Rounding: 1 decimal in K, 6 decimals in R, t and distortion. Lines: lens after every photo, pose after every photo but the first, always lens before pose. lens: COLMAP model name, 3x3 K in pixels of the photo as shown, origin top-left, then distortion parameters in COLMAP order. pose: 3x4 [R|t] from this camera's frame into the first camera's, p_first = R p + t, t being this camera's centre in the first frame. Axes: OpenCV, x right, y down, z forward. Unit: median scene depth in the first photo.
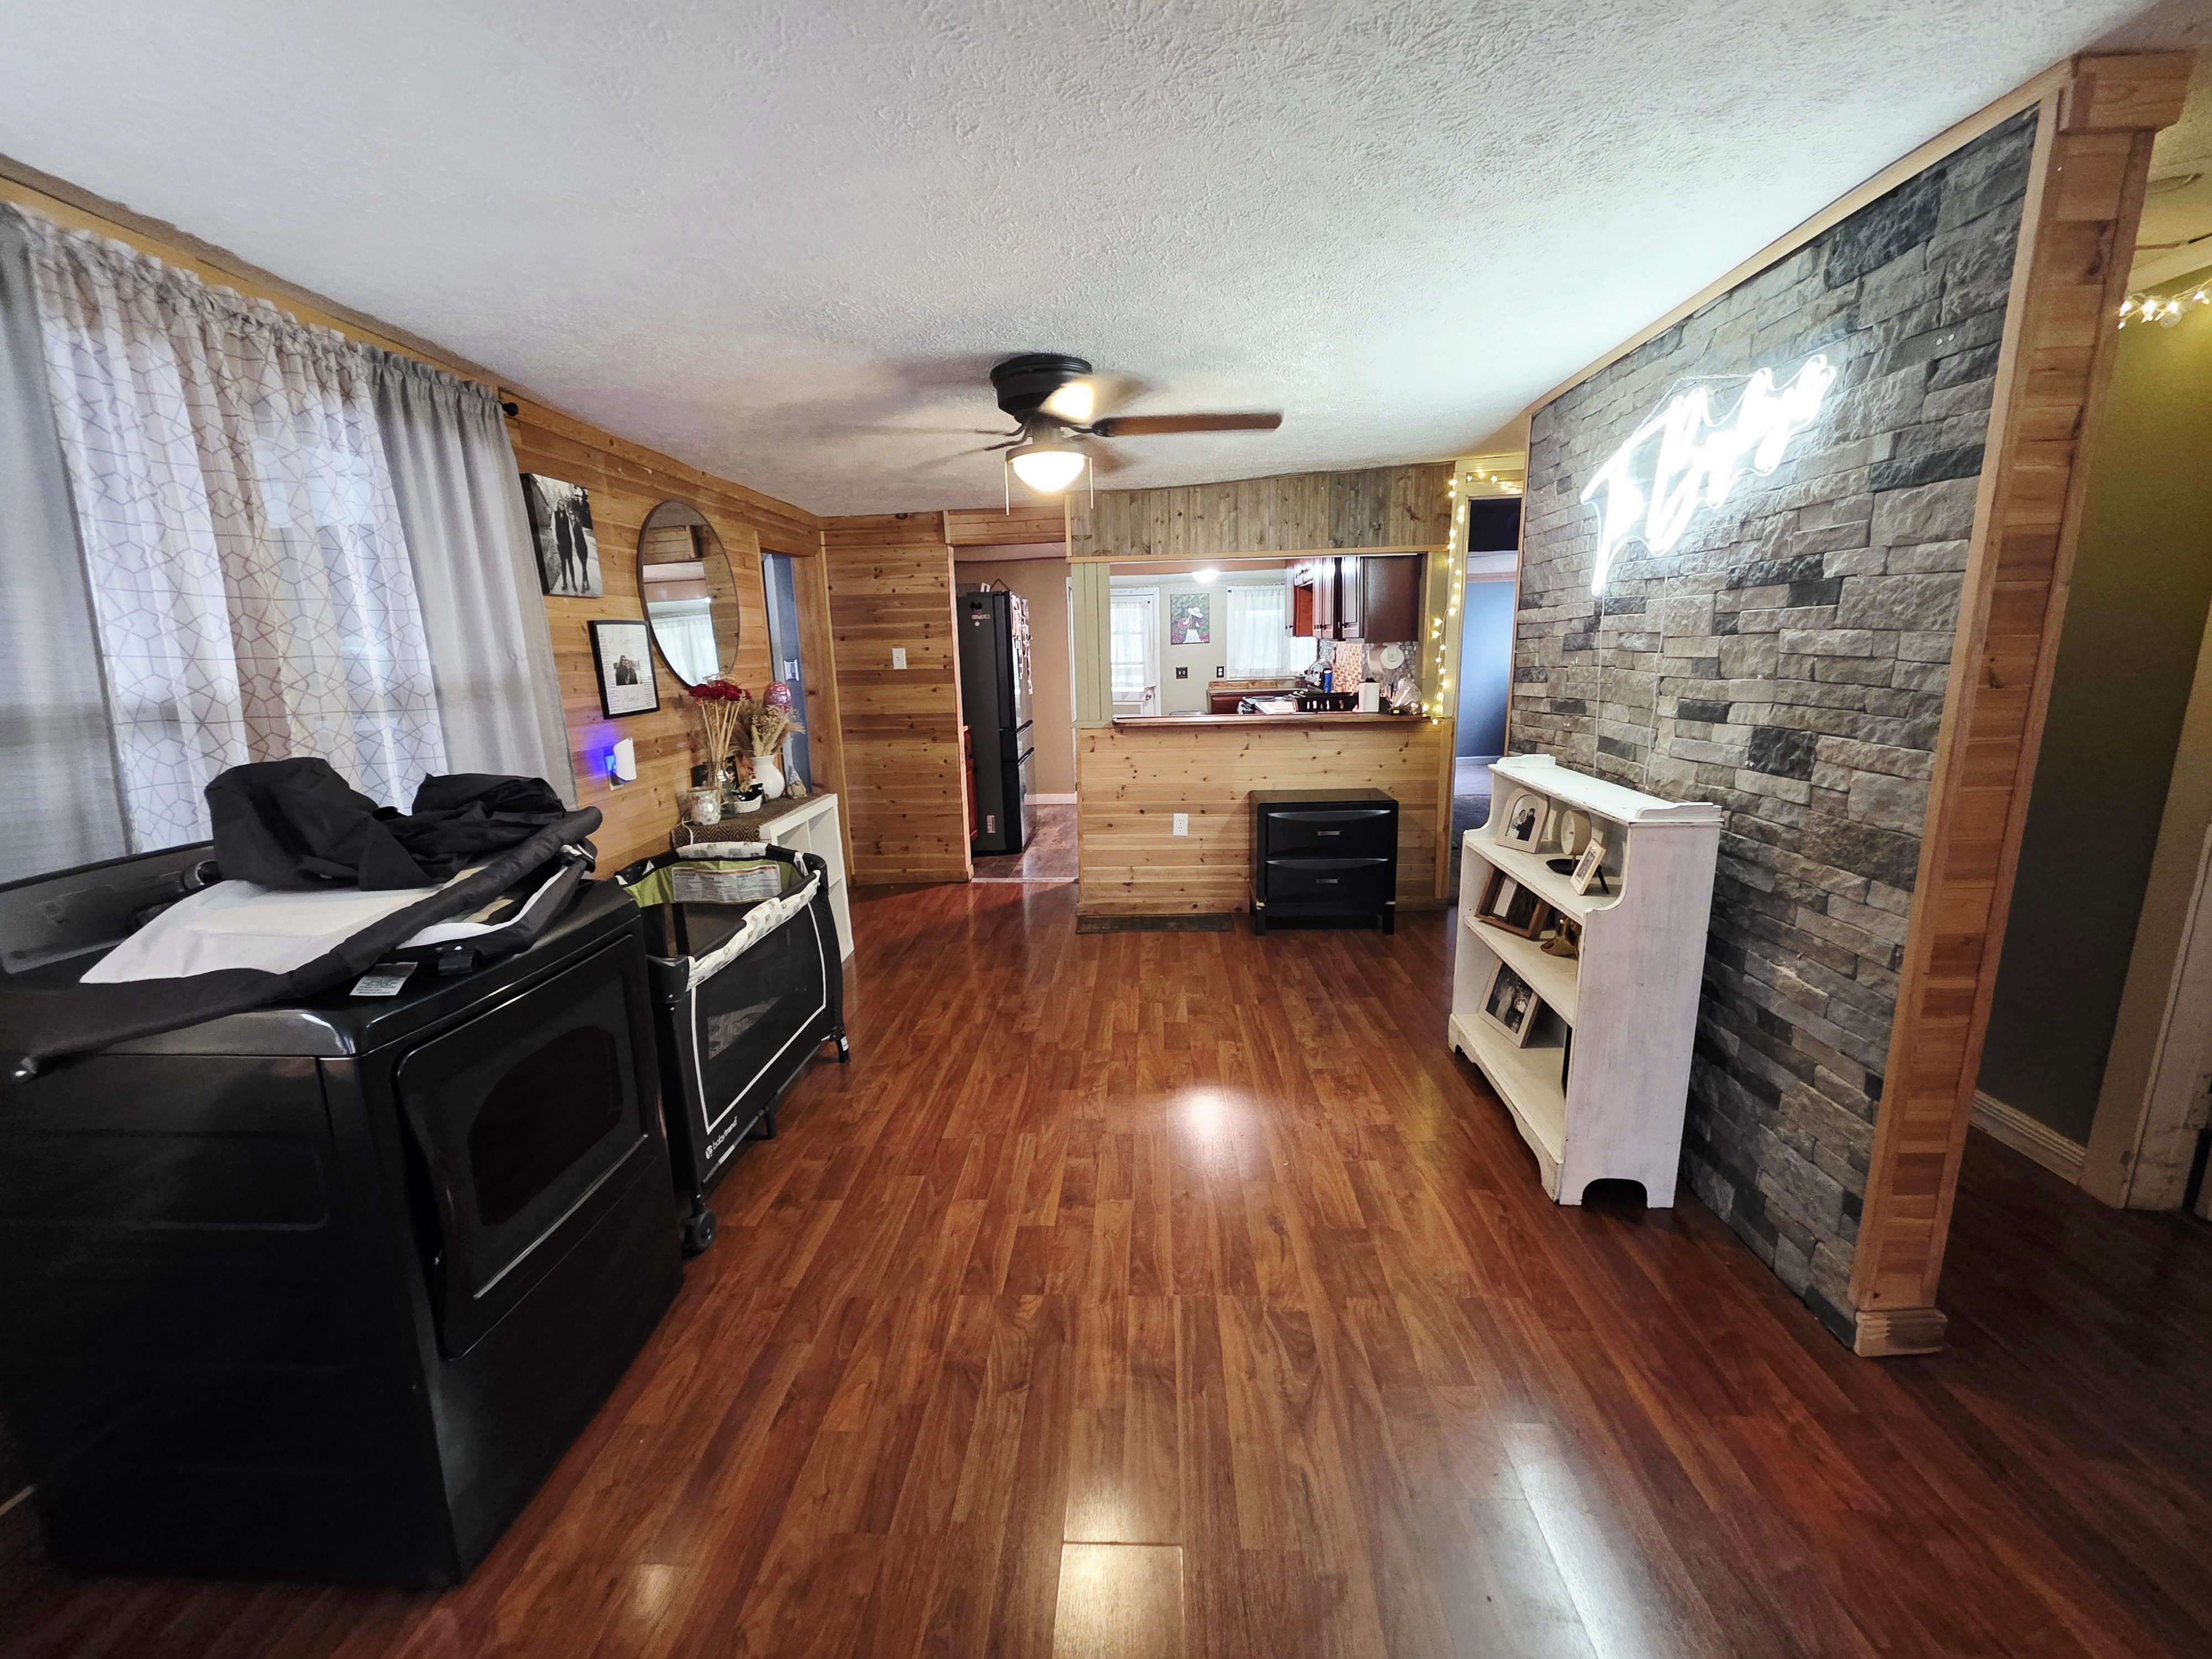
lens RADIAL K [[882.3, 0, 1096.7], [0, 882.3, 822.1], [0, 0, 1]] dist [0.002646, -0.000801]
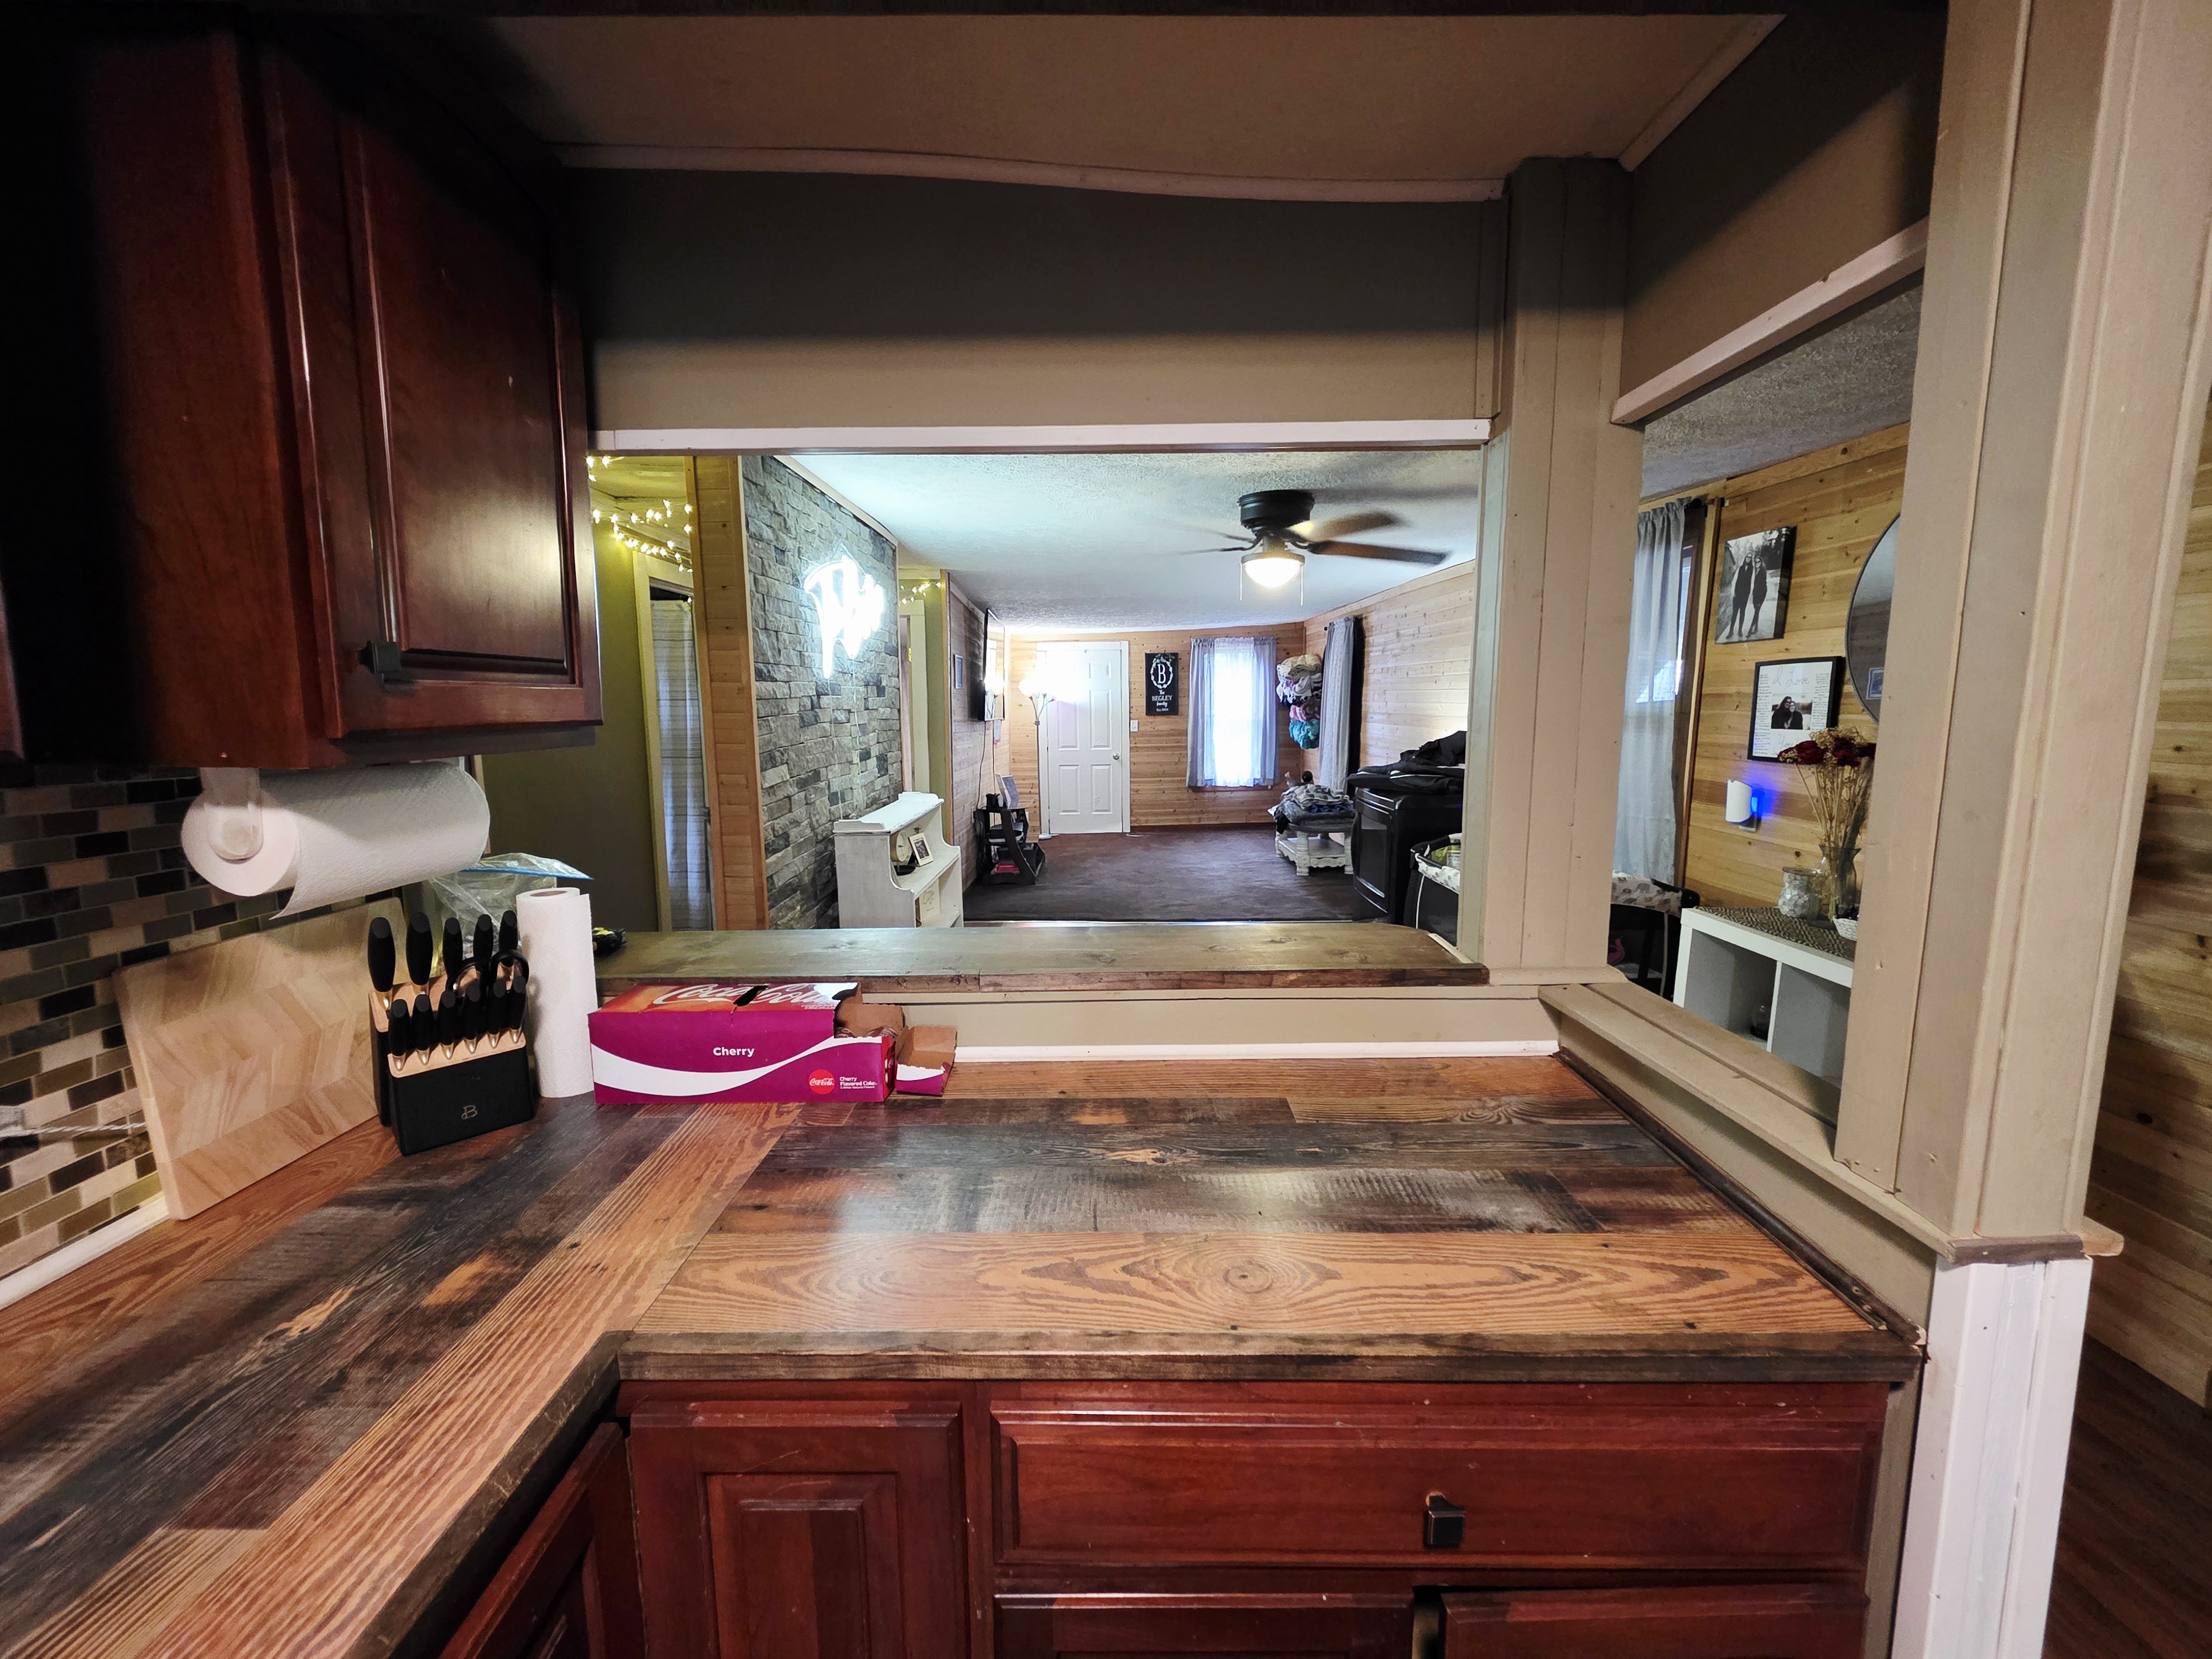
lens RADIAL K [[882.3, 0, 1104.2], [0, 882.3, 821.8], [0, 0, 1]] dist [0.002646, -0.000801]
pose [[-0.996914, 0.045356, -0.064079, 0.172565], [0.021520, 0.942837, 0.332560, -0.283499], [0.075500, 0.330155, -0.940903, 1.356707]]
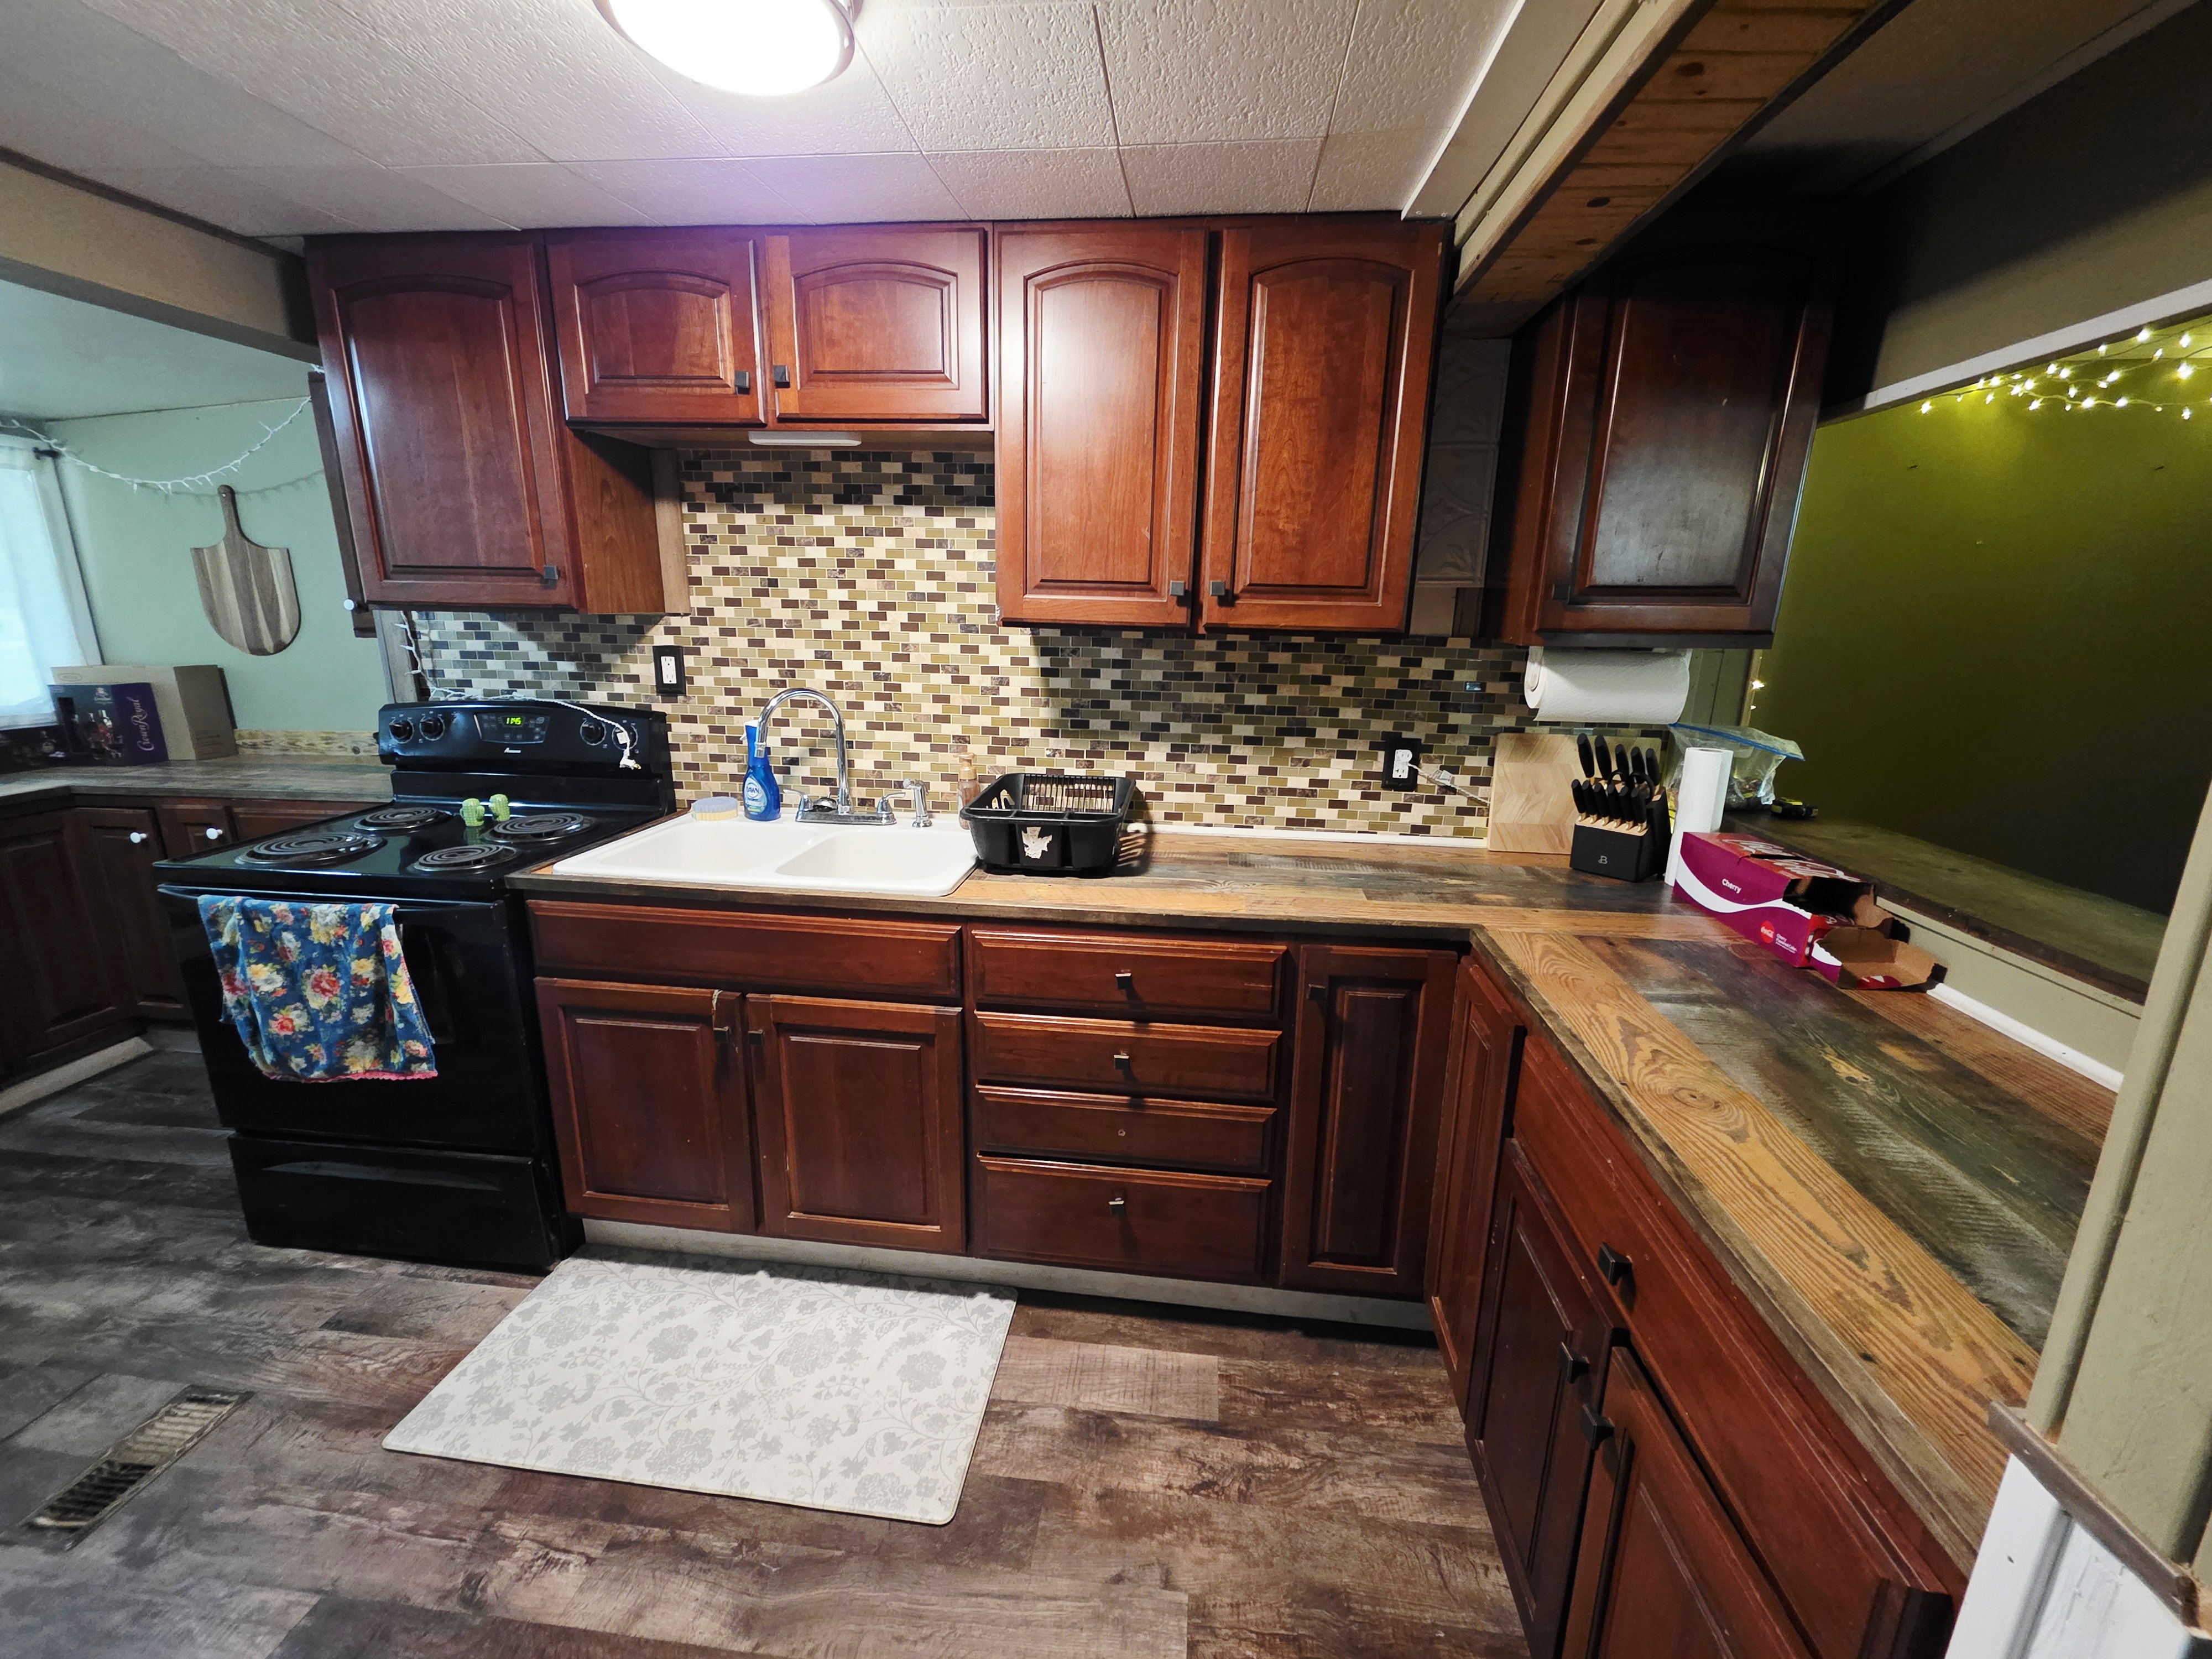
lens RADIAL K [[882.3, 0, 1103.3], [0, 882.3, 818.8], [0, 0, 1]] dist [0.002646, -0.000801]
pose [[0.039166, -0.202355, 0.978529, -0.091442], [0.187651, 0.963346, 0.191705, -0.272413], [-0.981455, 0.176114, 0.075703, 1.335053]]
